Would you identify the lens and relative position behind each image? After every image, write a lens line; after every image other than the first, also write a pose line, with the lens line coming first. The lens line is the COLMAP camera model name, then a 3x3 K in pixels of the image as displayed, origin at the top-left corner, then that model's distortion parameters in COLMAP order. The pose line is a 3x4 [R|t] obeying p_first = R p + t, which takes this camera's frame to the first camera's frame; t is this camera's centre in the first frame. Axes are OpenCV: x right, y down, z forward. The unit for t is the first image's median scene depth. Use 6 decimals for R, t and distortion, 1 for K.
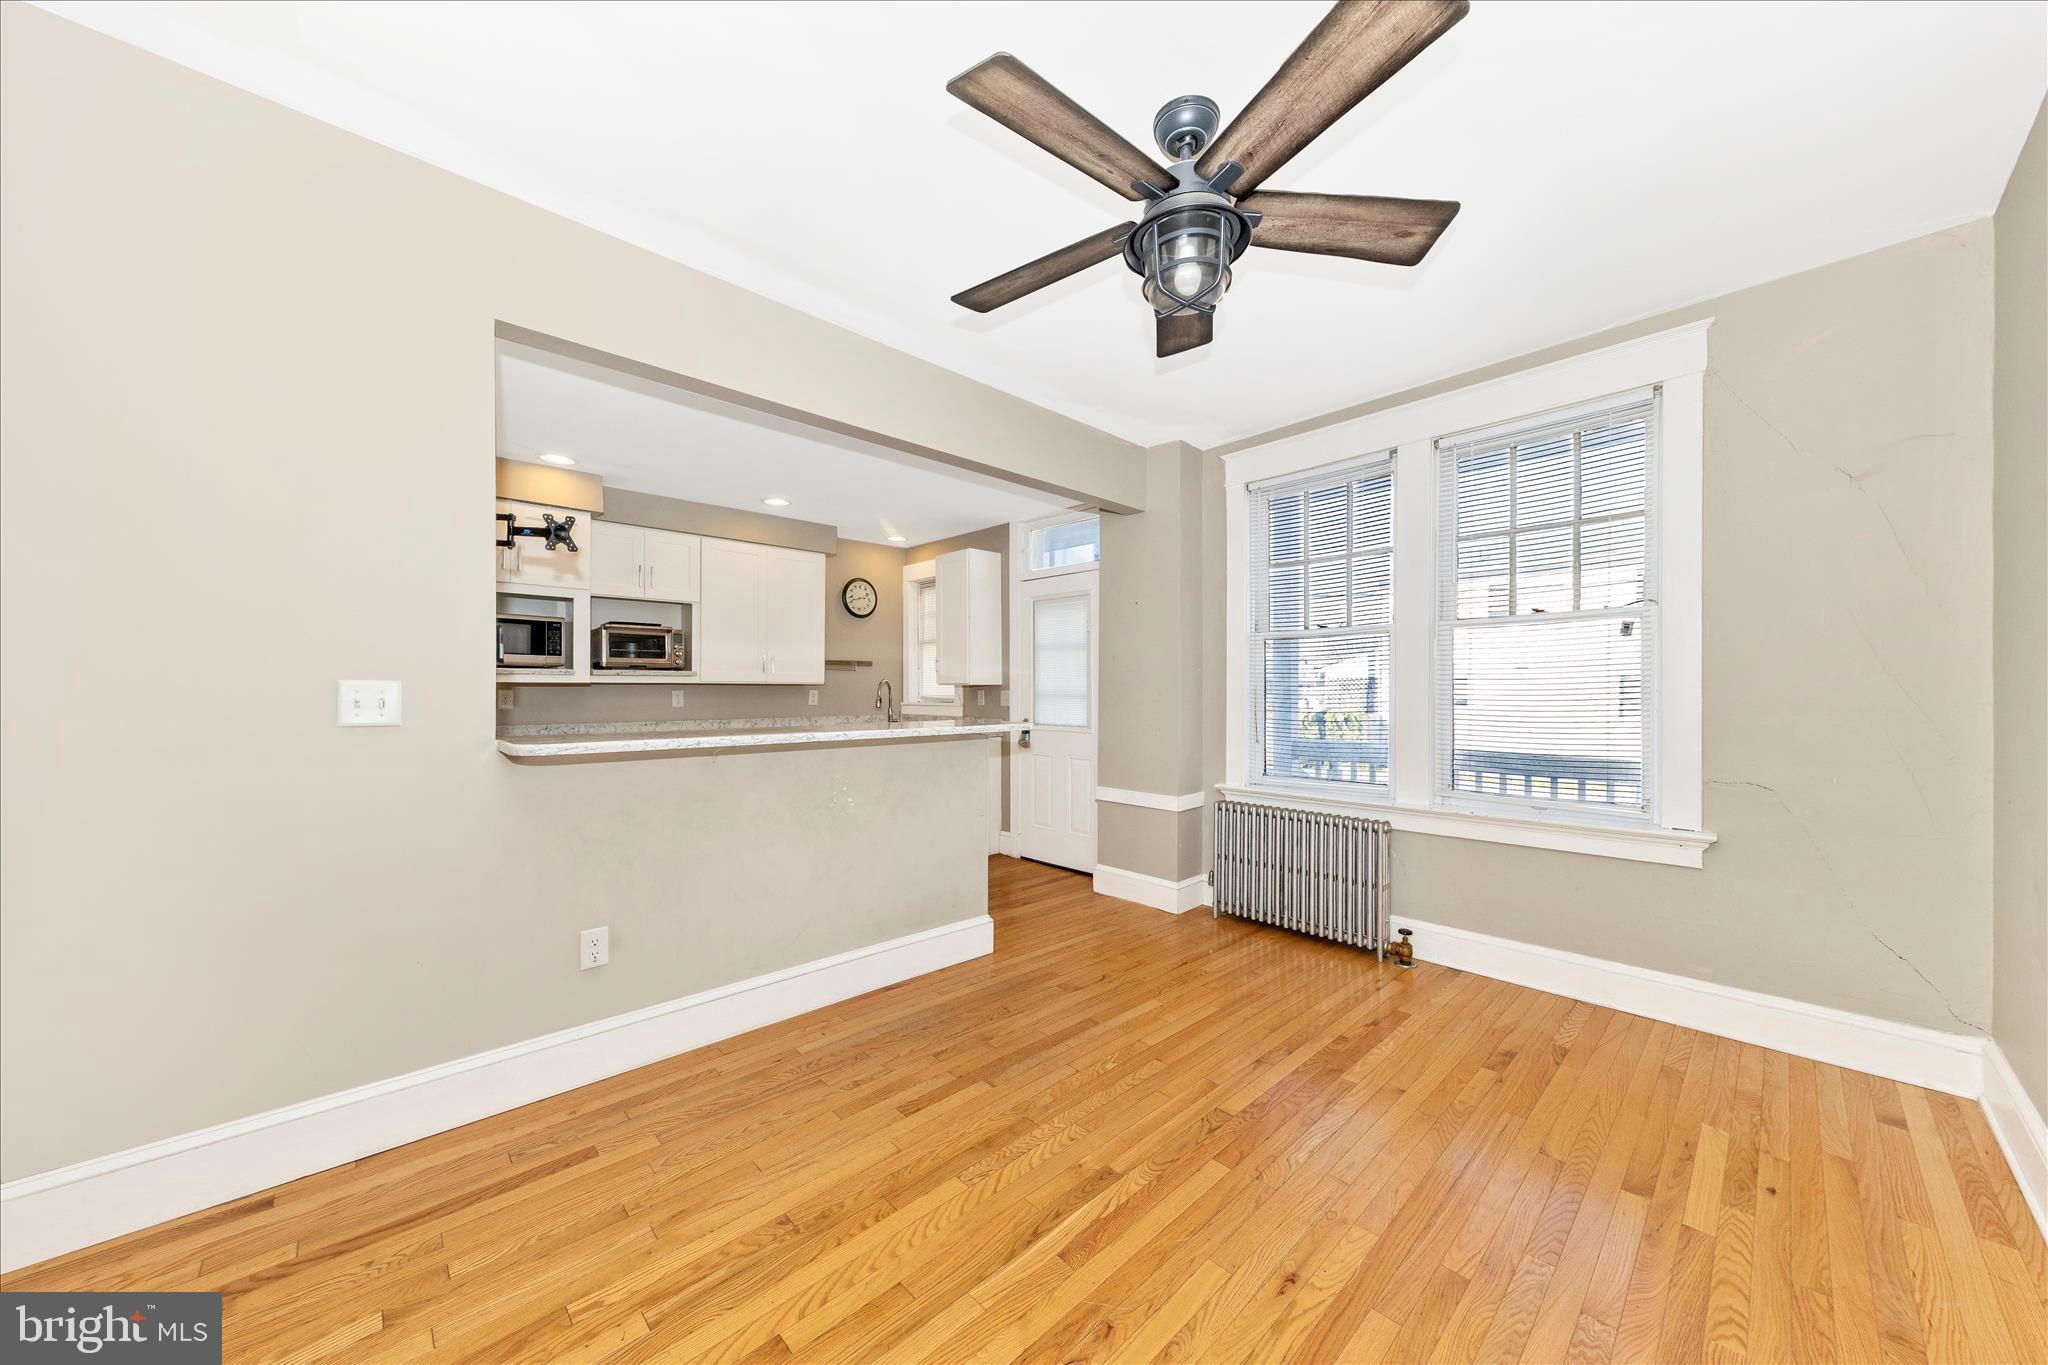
lens RADIAL K [[706.2, 0, 1025.1], [0, 706.2, 690.9], [0, 0, 1]] dist [0.003199, -0.001886]
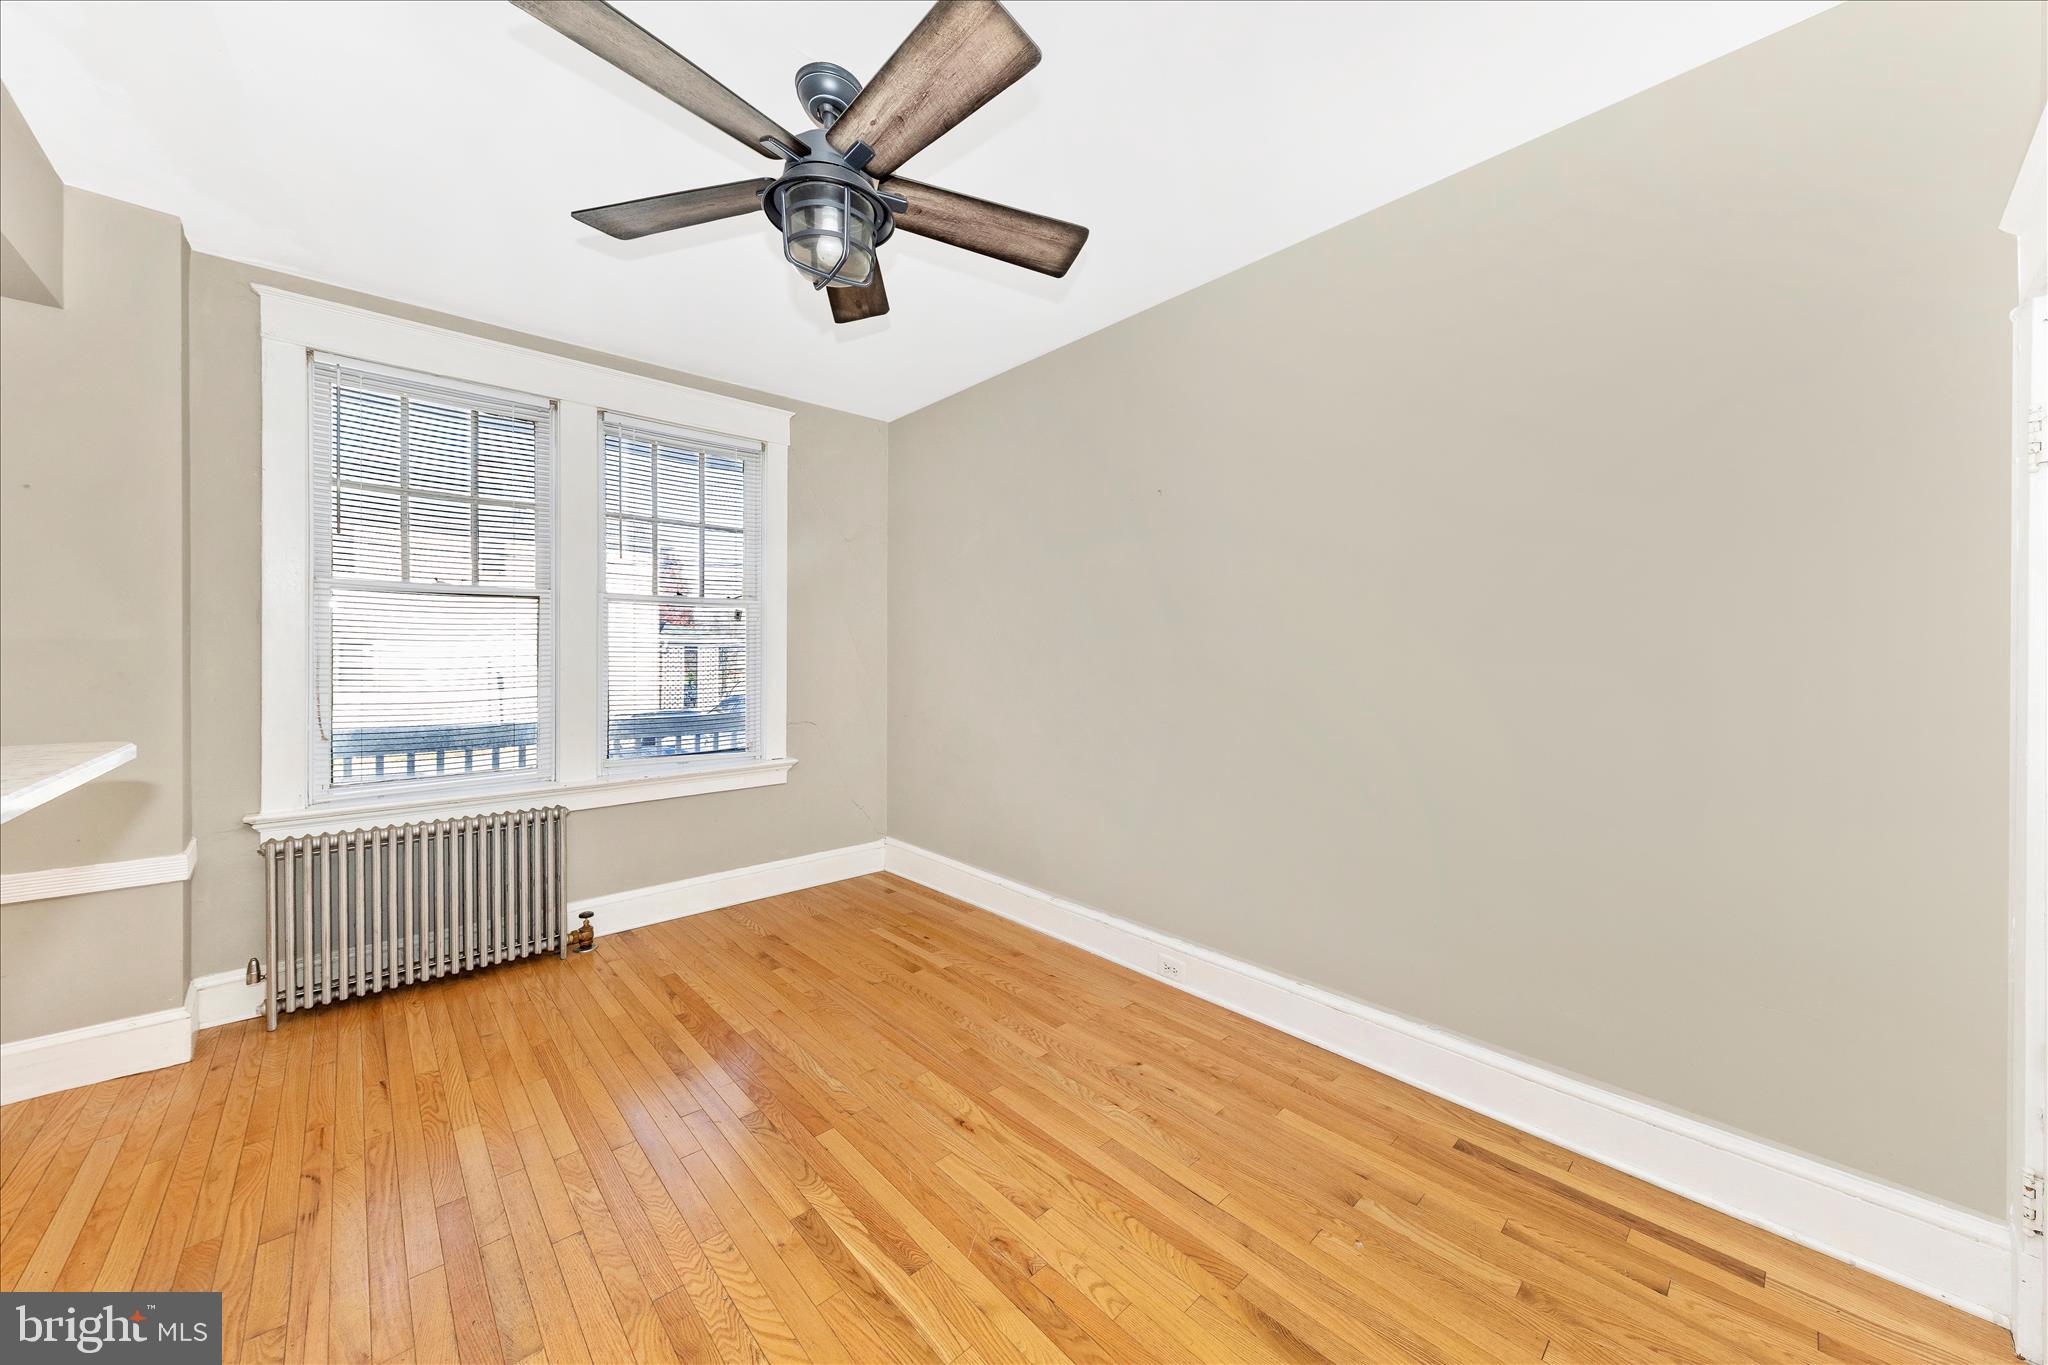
lens RADIAL K [[706.2, 0, 1028.5], [0, 706.2, 663.9], [0, 0, 1]] dist [0.003199, -0.001886]
pose [[0.008789, -0.011618, 0.999894, -0.544983], [-0.001403, 0.999931, 0.011631, -0.015970], [-0.999960, -0.001505, 0.008773, 0.515491]]
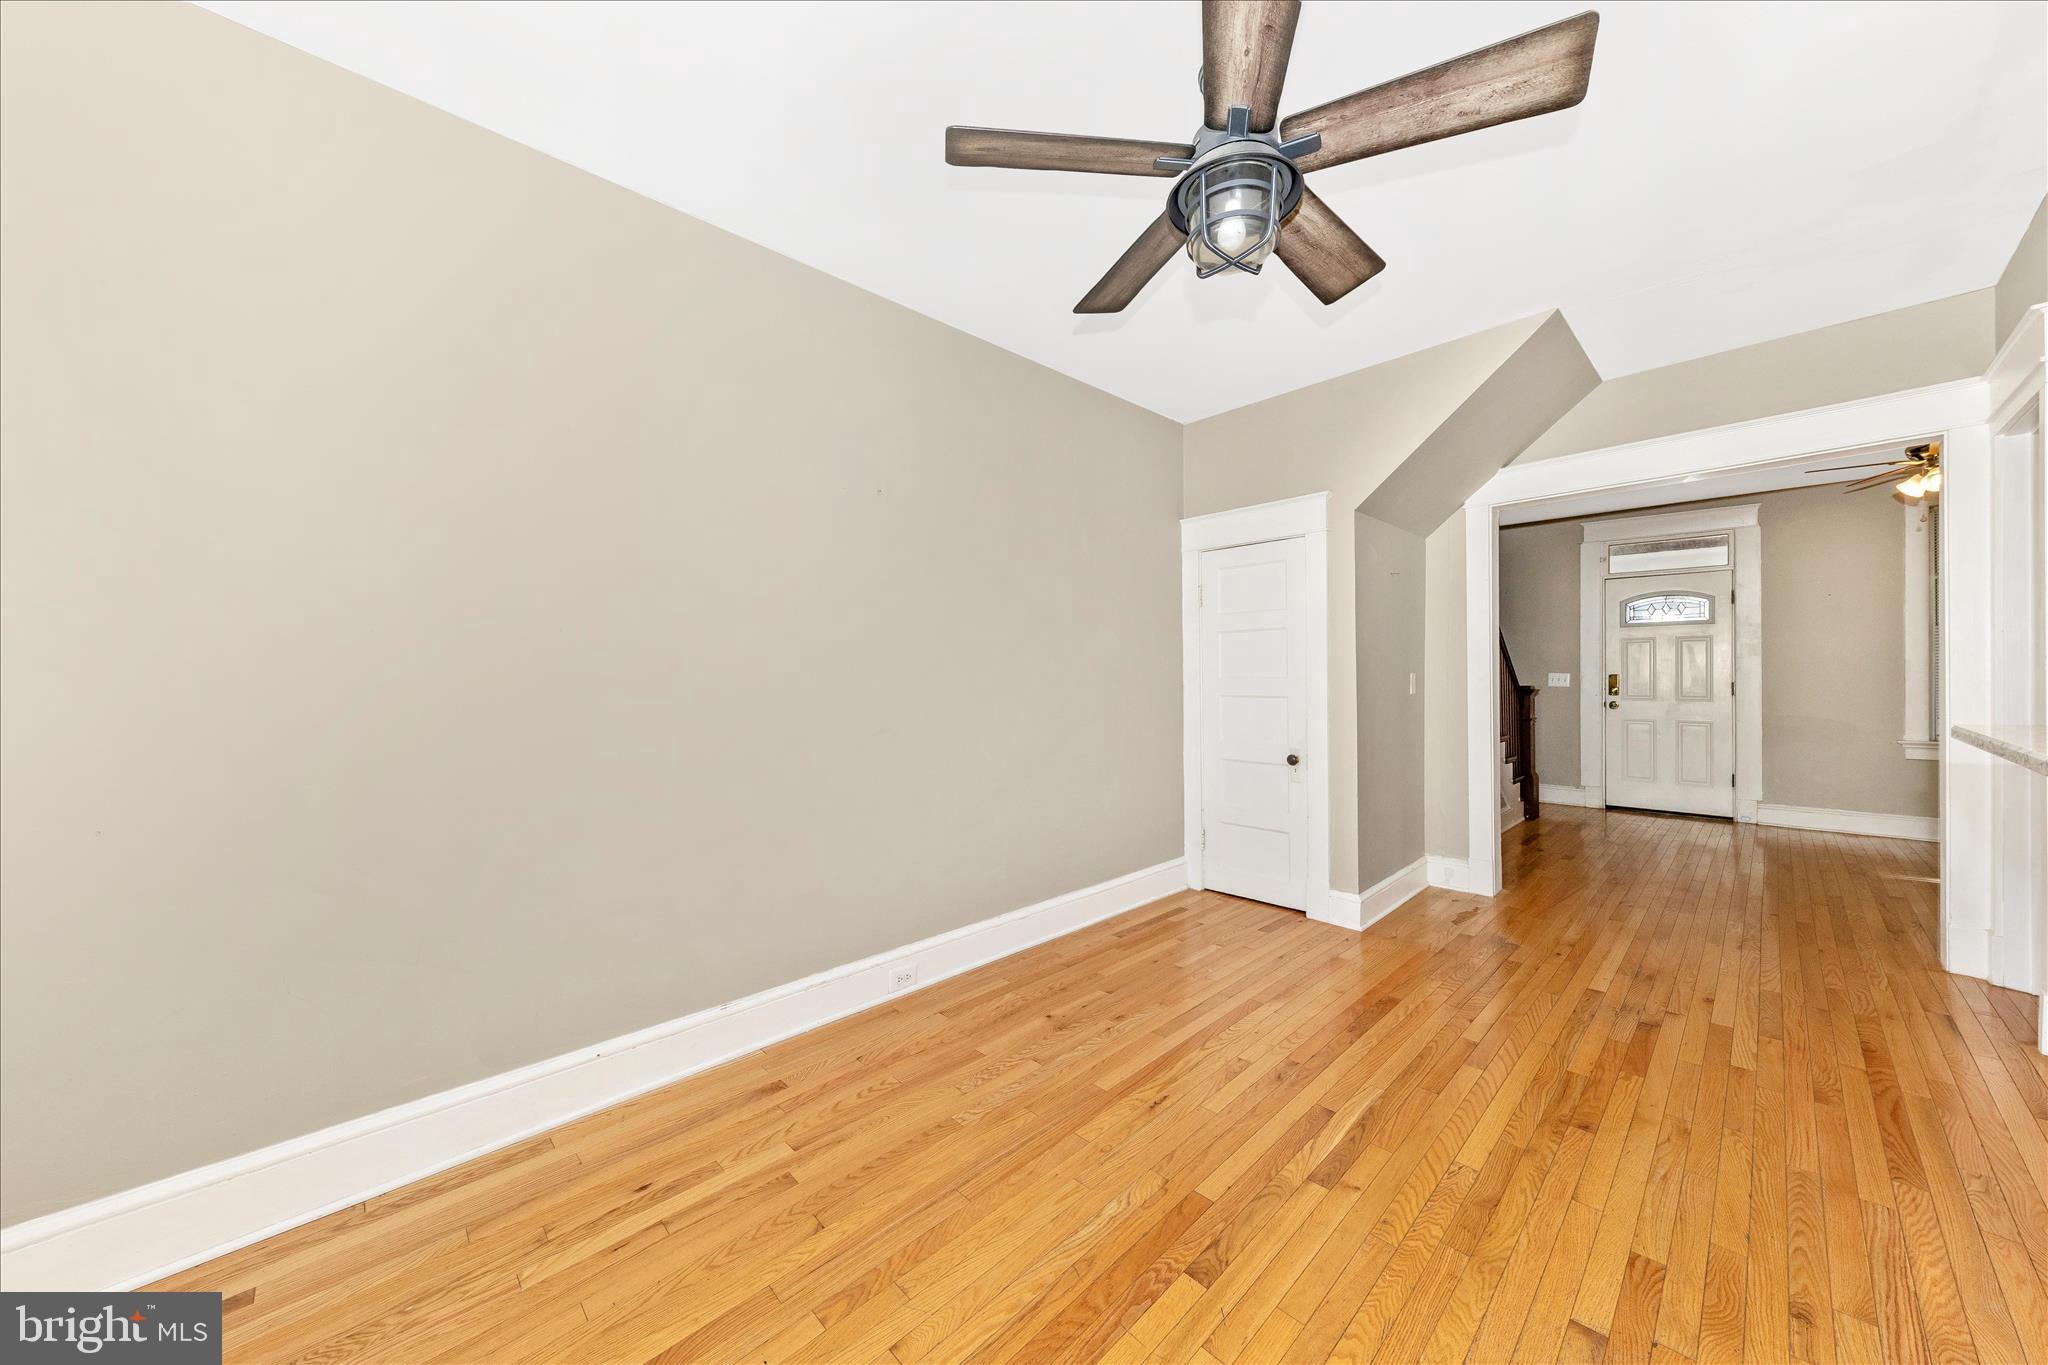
lens RADIAL K [[706.2, 0, 1018.0], [0, 706.2, 677.5], [0, 0, 1]] dist [0.003199, -0.001886]
pose [[-0.999881, 0.007020, 0.013757, 0.369761], [0.007134, 0.999941, 0.008234, -0.004124], [-0.013699, 0.008331, -0.999871, 1.410545]]
